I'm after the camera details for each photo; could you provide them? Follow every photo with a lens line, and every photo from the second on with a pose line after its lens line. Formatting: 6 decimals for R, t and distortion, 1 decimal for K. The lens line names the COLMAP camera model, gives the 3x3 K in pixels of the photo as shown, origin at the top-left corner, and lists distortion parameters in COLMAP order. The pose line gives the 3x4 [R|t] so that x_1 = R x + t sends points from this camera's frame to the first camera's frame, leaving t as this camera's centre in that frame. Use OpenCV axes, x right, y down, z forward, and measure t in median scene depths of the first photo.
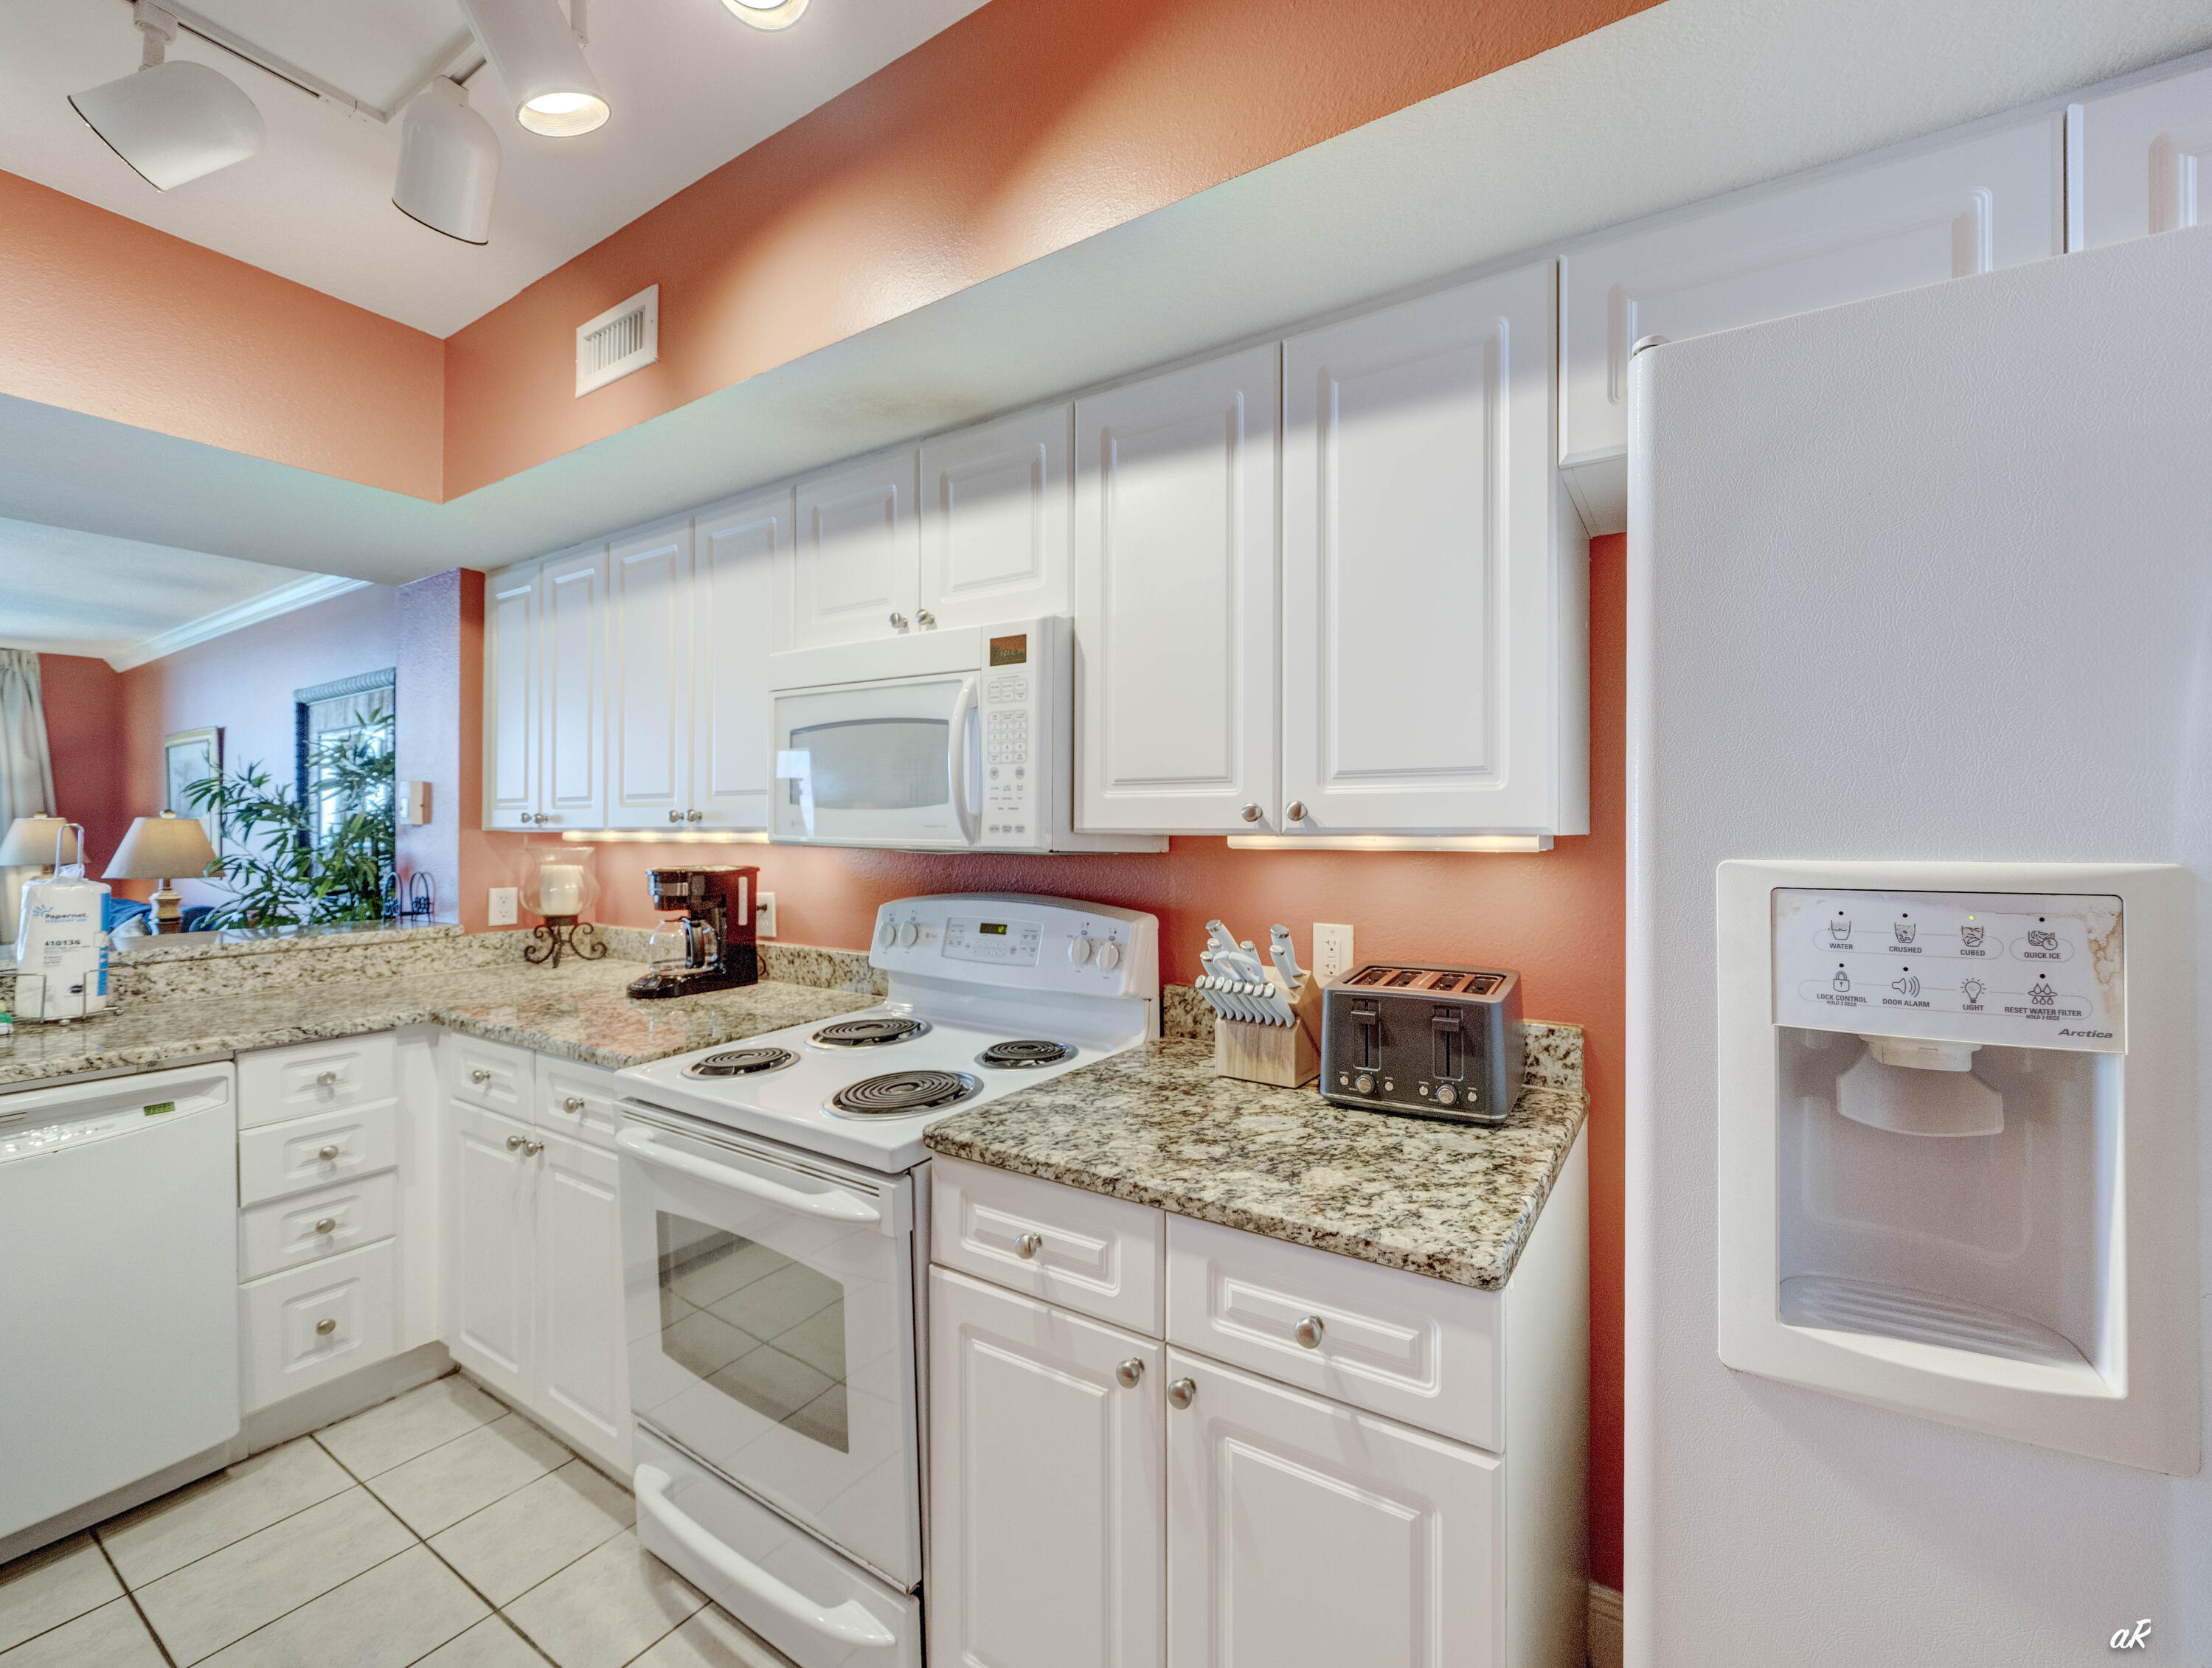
lens RADIAL K [[861.0, 0, 1225.6], [0, 861.0, 829.8], [0, 0, 1]] dist [0.000645, -0.003665]
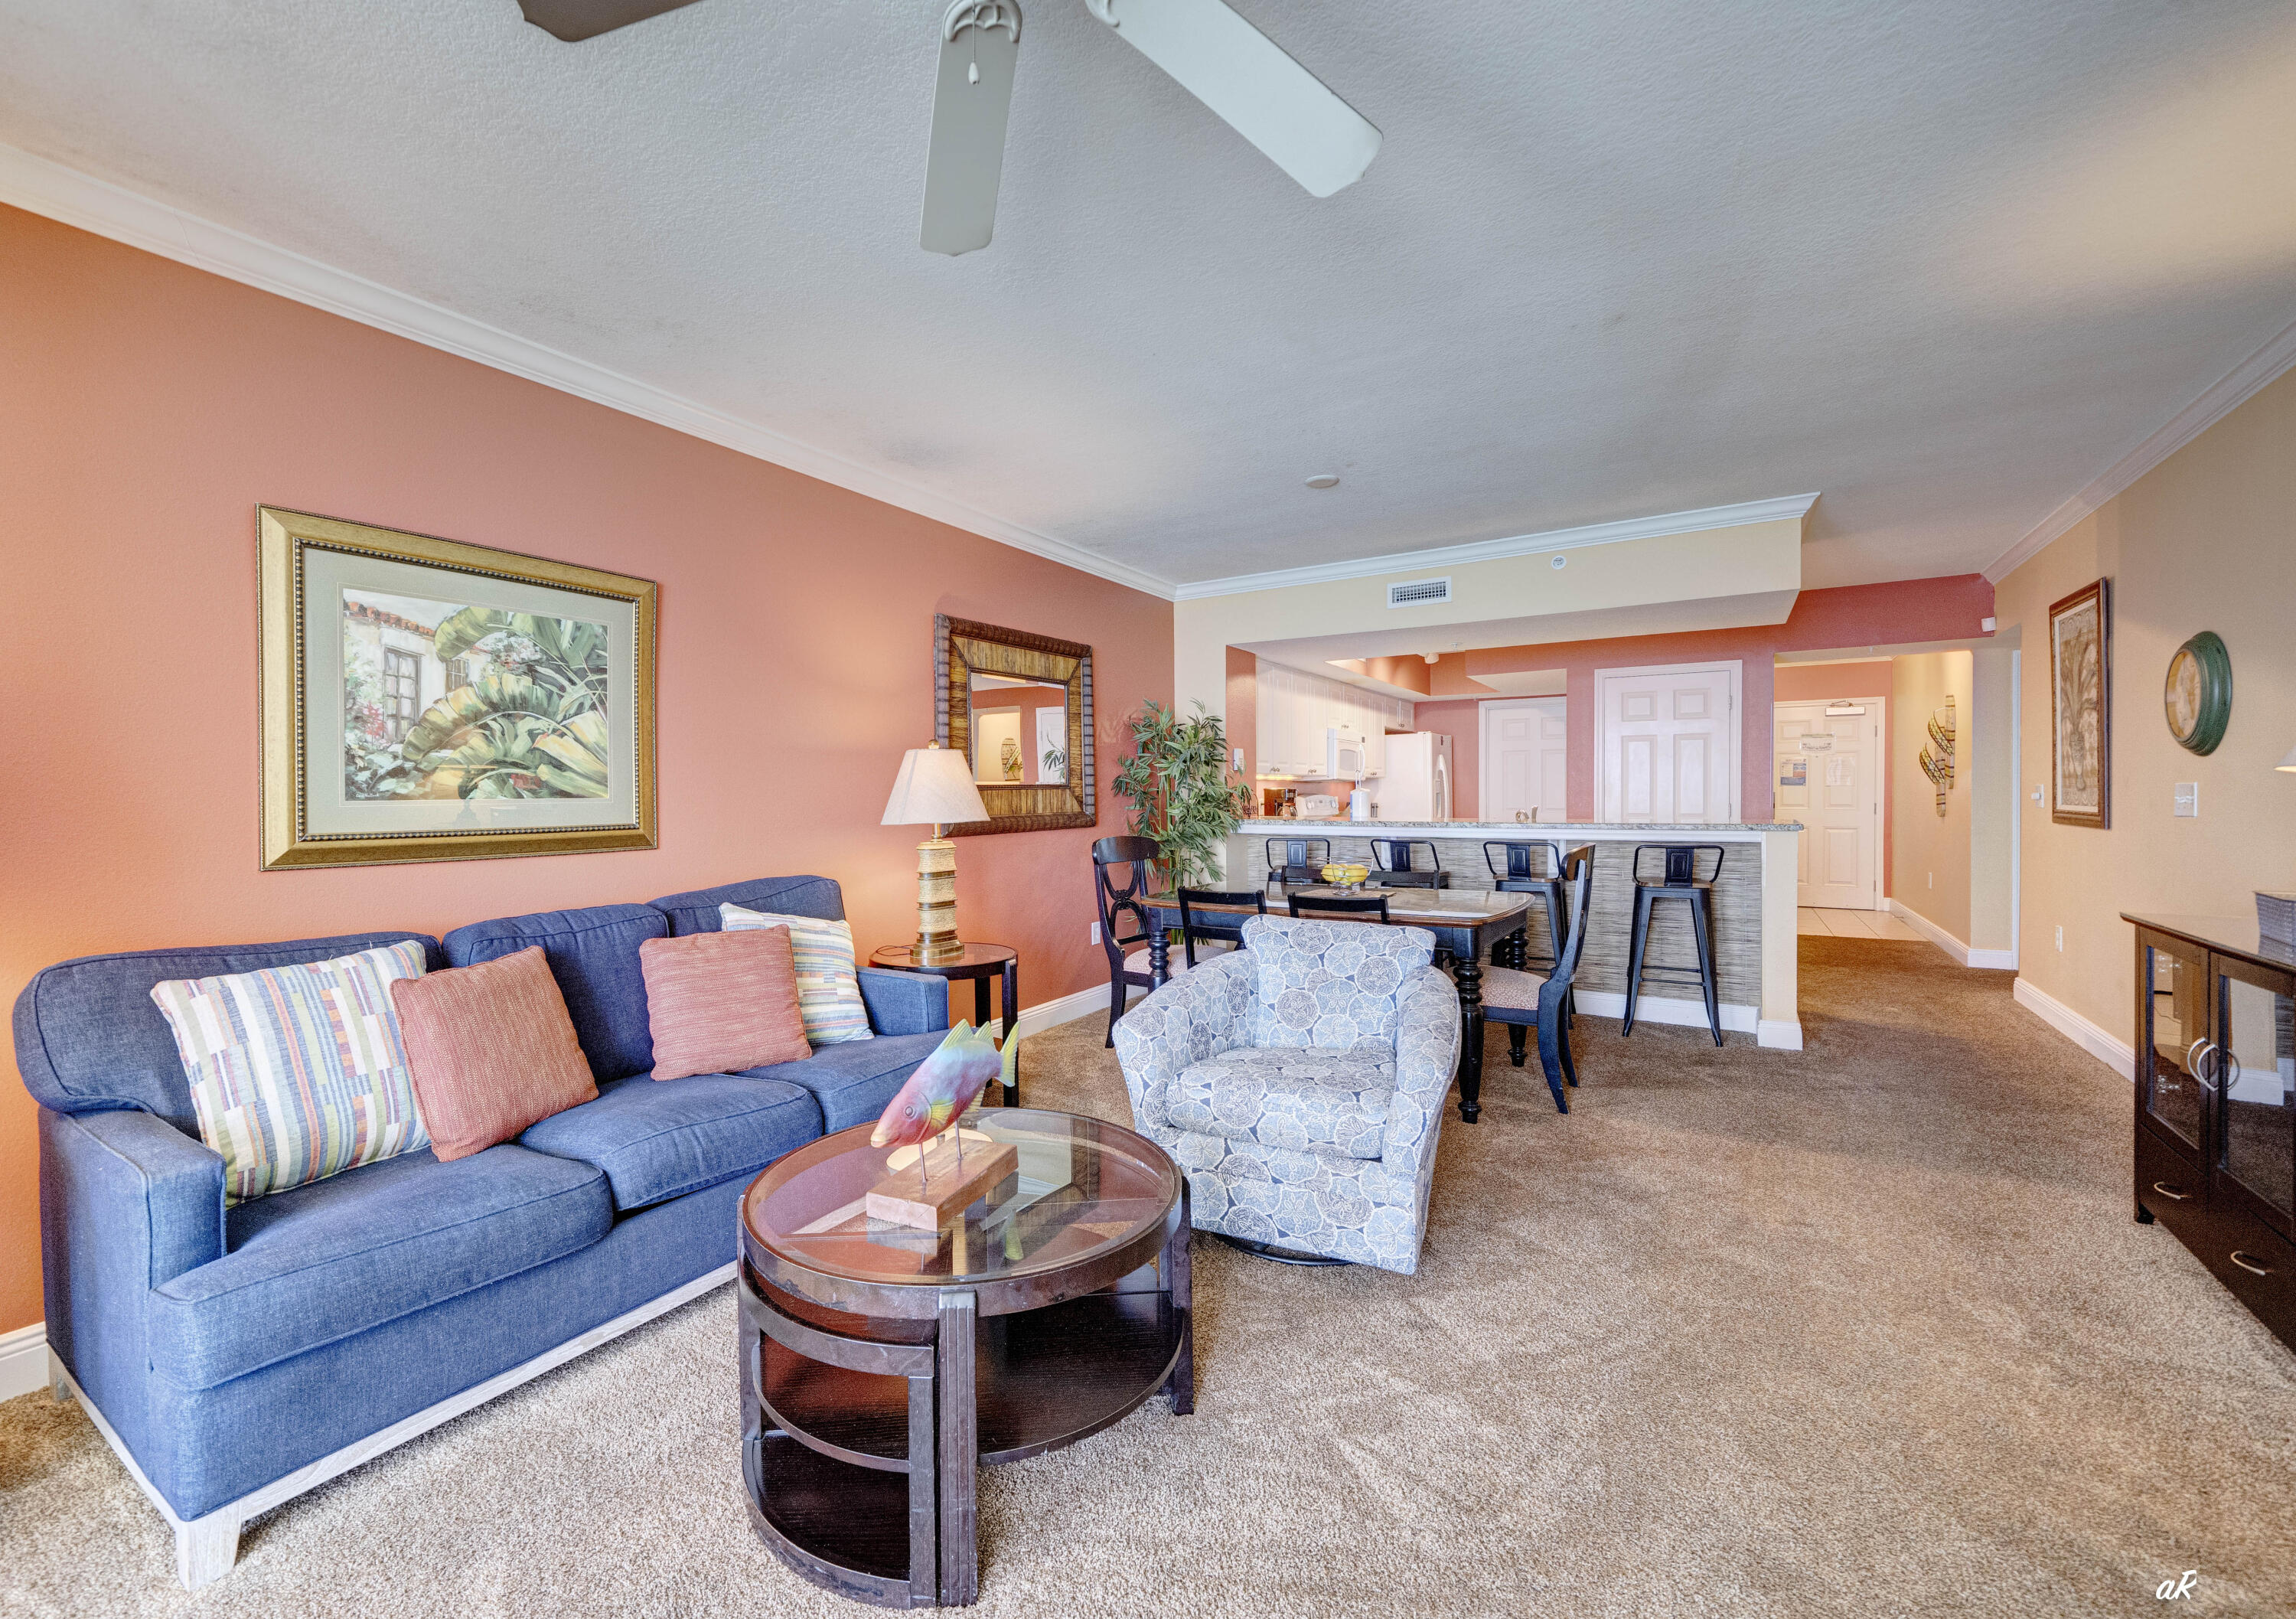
lens RADIAL K [[969.0, 0, 1083.5], [0, 969.0, 798.7], [0, 0, 1]] dist [0.000090, -0.000067]
pose [[0.077286, -0.007588, 0.996980, -5.441998], [0.008777, 0.999937, 0.006930, 0.071258], [-0.996970, 0.008215, 0.077348, 1.997529]]
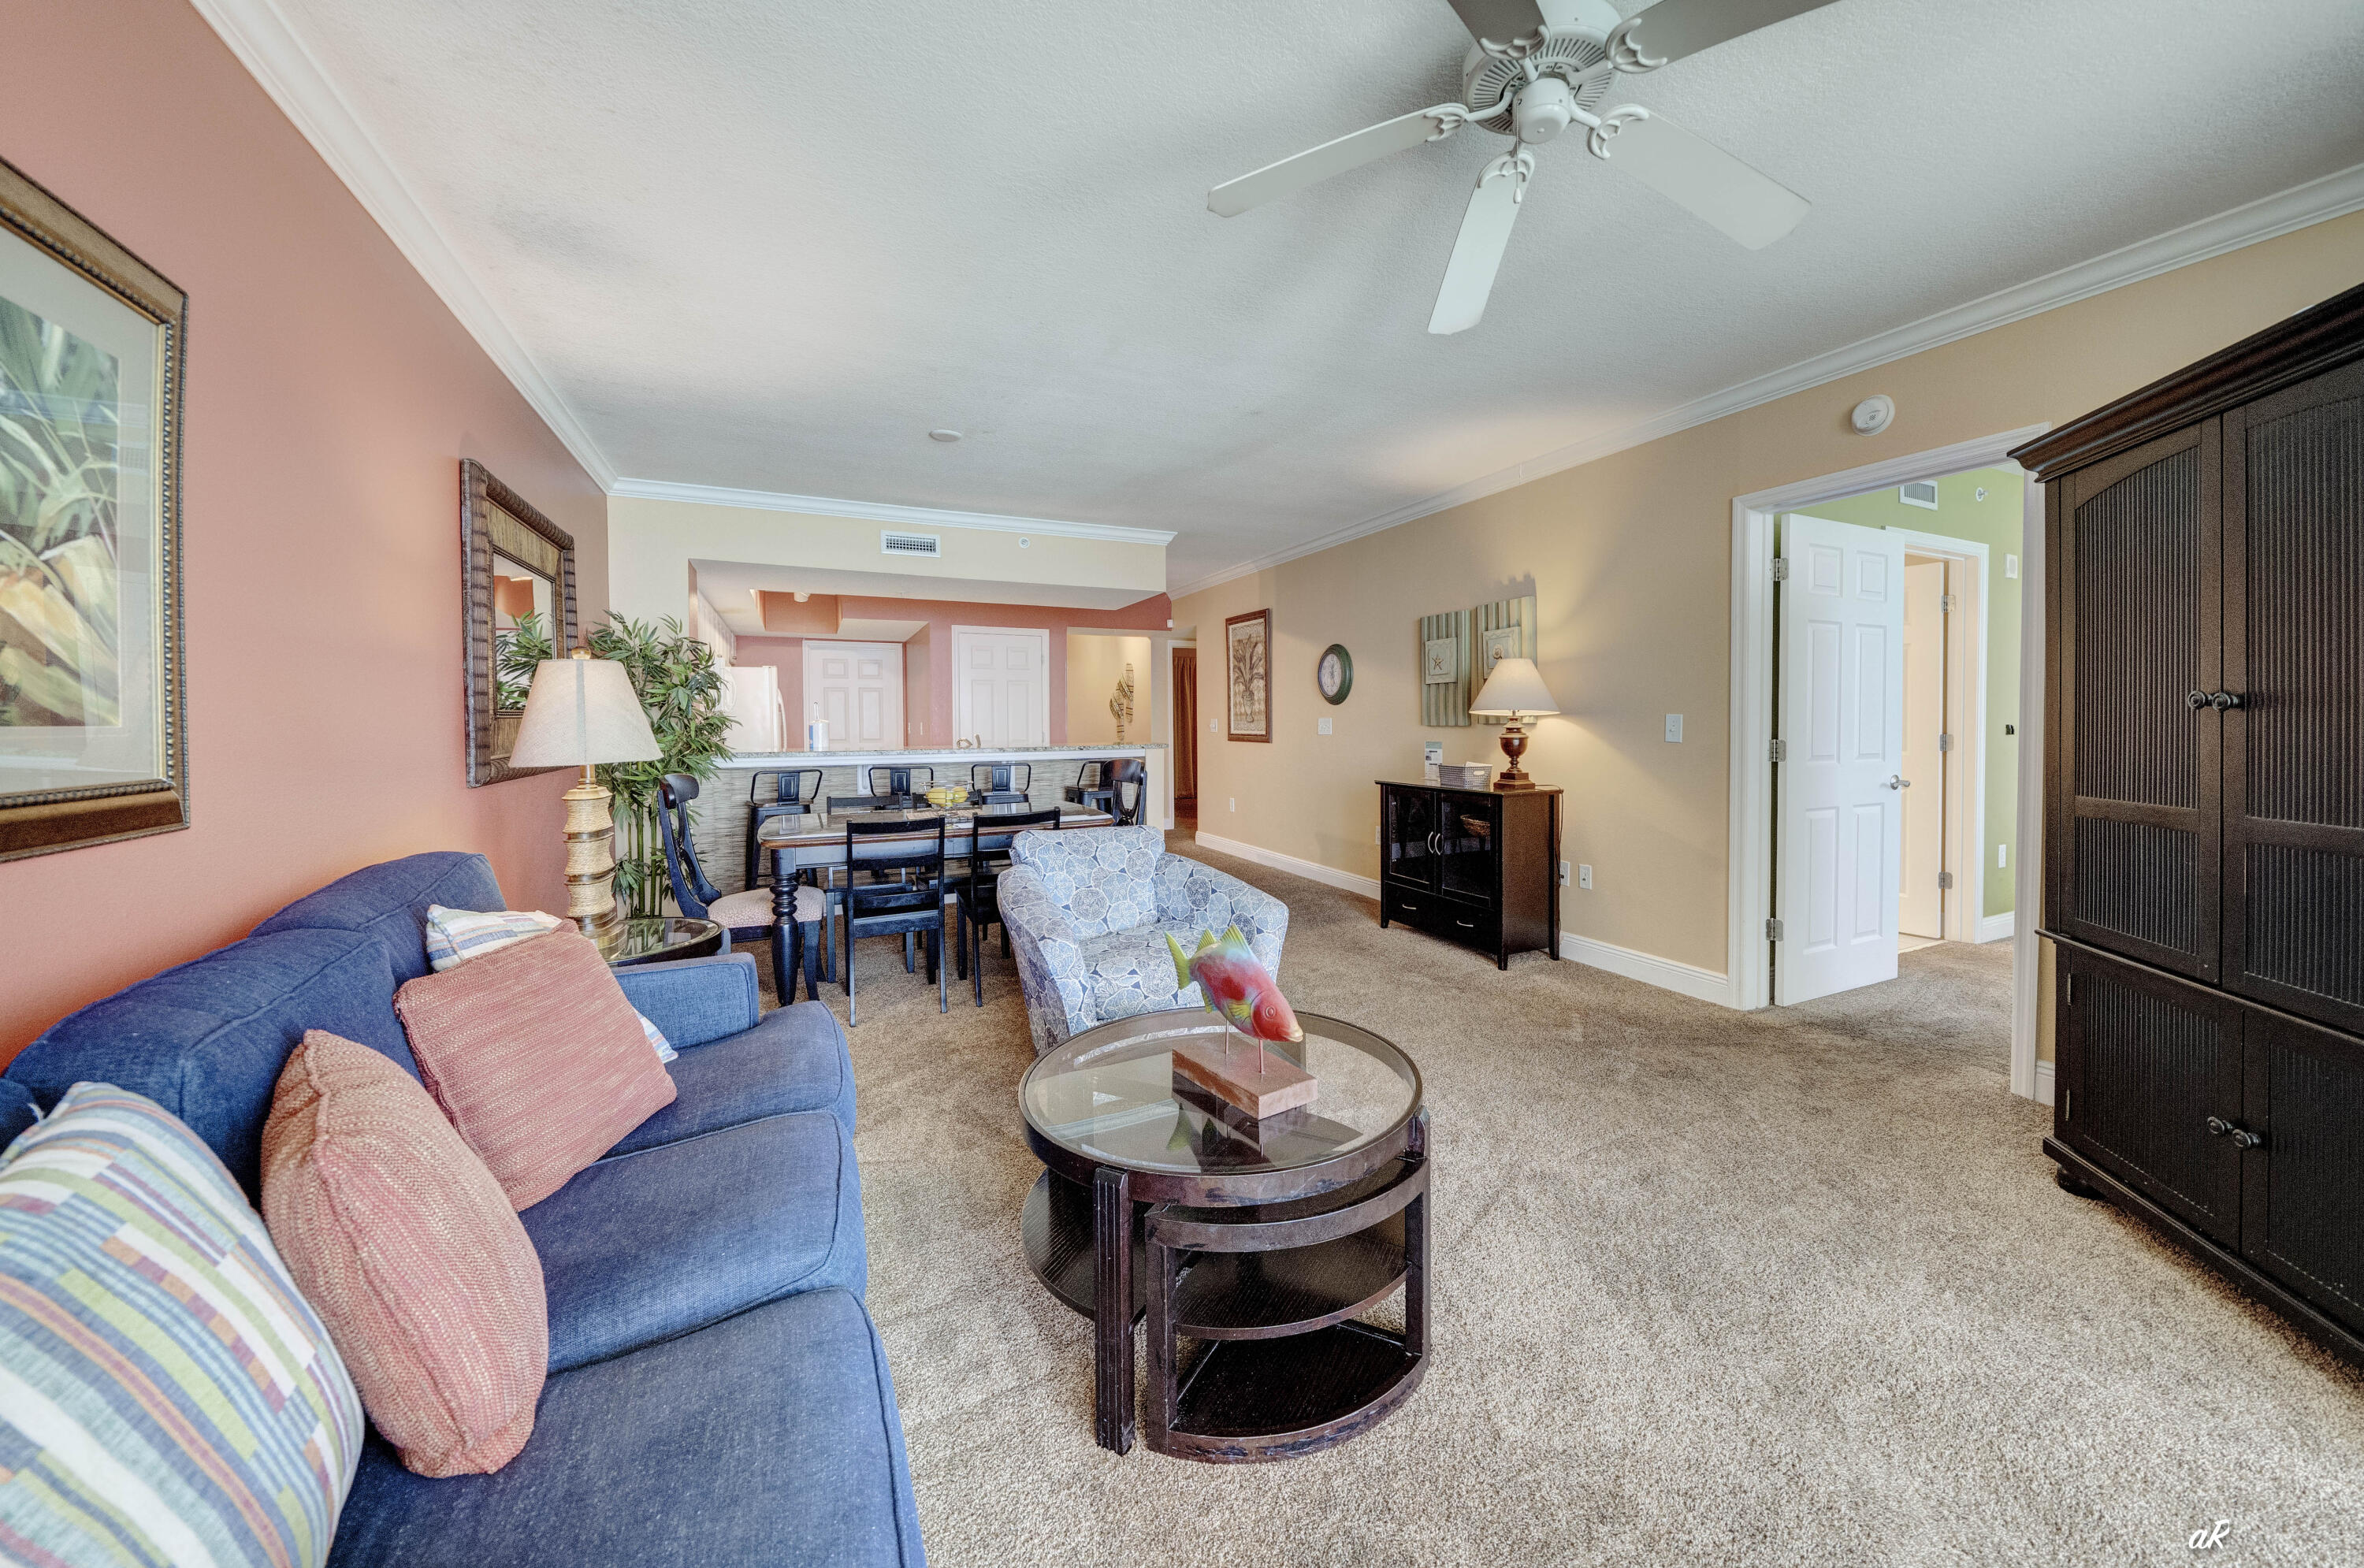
lens RADIAL K [[859.2, 0, 1250.0], [0, 859.2, 733.3], [0, 0, 1]] dist [0.000535, 0.000005]
pose [[-0.836771, -0.004078, 0.547538, -4.927598], [0.006169, 0.999839, 0.016875, 0.073996], [-0.547519, 0.017498, -0.836610, 3.154637]]
